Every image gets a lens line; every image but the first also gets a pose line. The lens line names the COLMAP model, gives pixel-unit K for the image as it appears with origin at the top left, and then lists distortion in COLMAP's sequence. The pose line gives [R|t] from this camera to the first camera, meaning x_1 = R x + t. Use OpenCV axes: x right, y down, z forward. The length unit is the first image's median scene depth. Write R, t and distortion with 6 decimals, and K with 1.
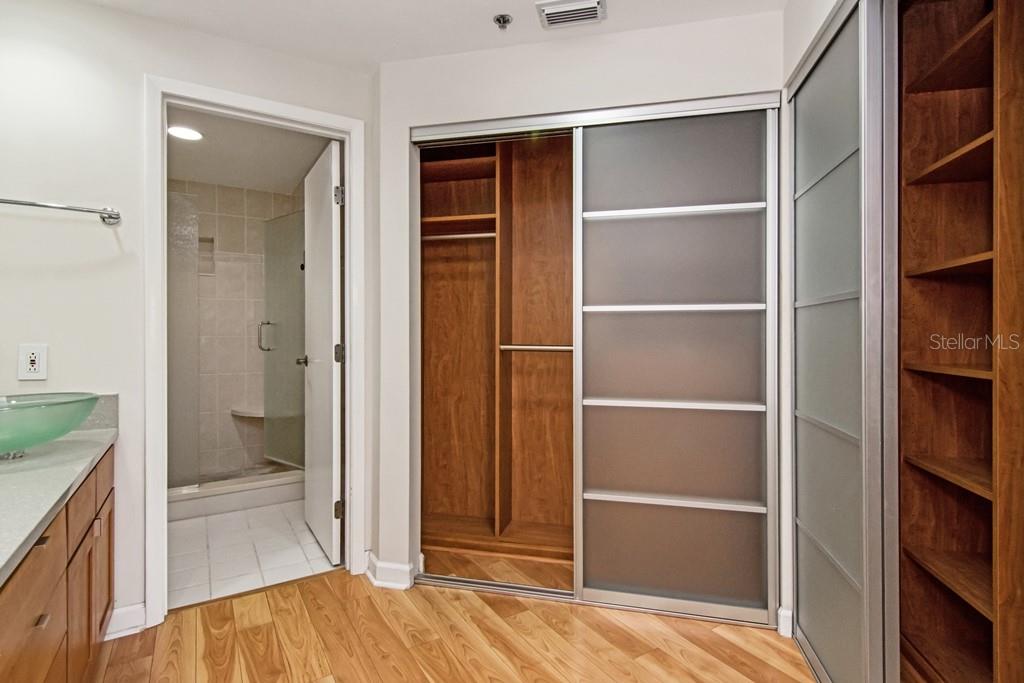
lens RADIAL K [[500.3, 0, 512.0], [0, 500.3, 341.5], [0, 0, 1]] dist [-0.000107, 0.000355]
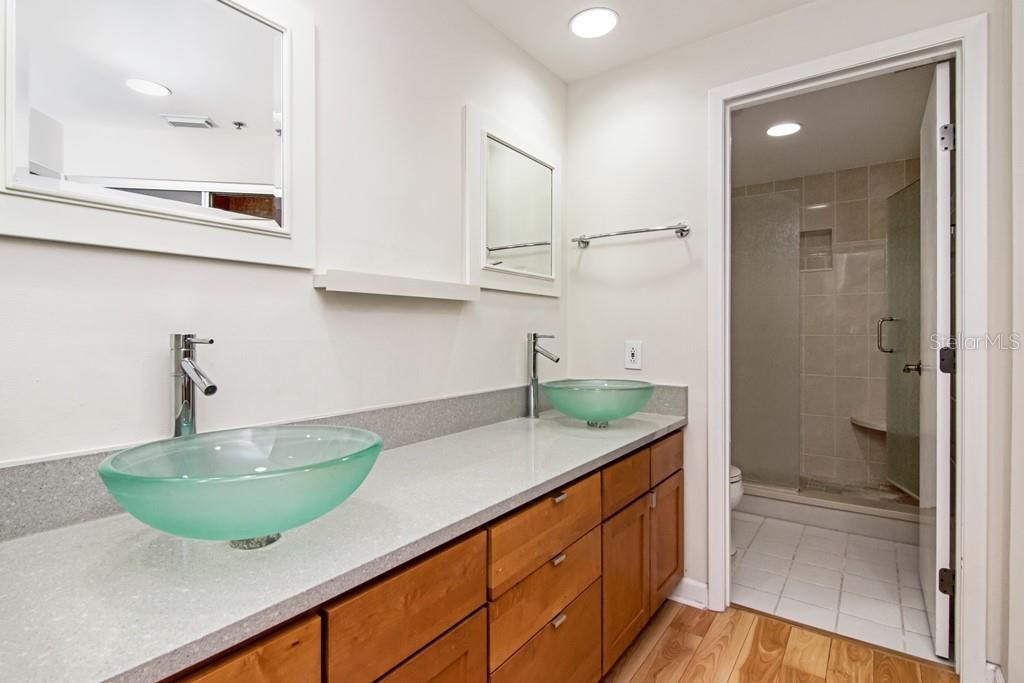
lens RADIAL K [[503.7, 0, 510.4], [0, 503.7, 333.2], [0, 0, 1]] dist [0.000547, -0.001670]
pose [[0.373138, 0.001165, -0.927775, 0.091688], [-0.013495, 0.999900, -0.004172, -0.003291], [0.927678, 0.014078, 0.373117, 0.175969]]
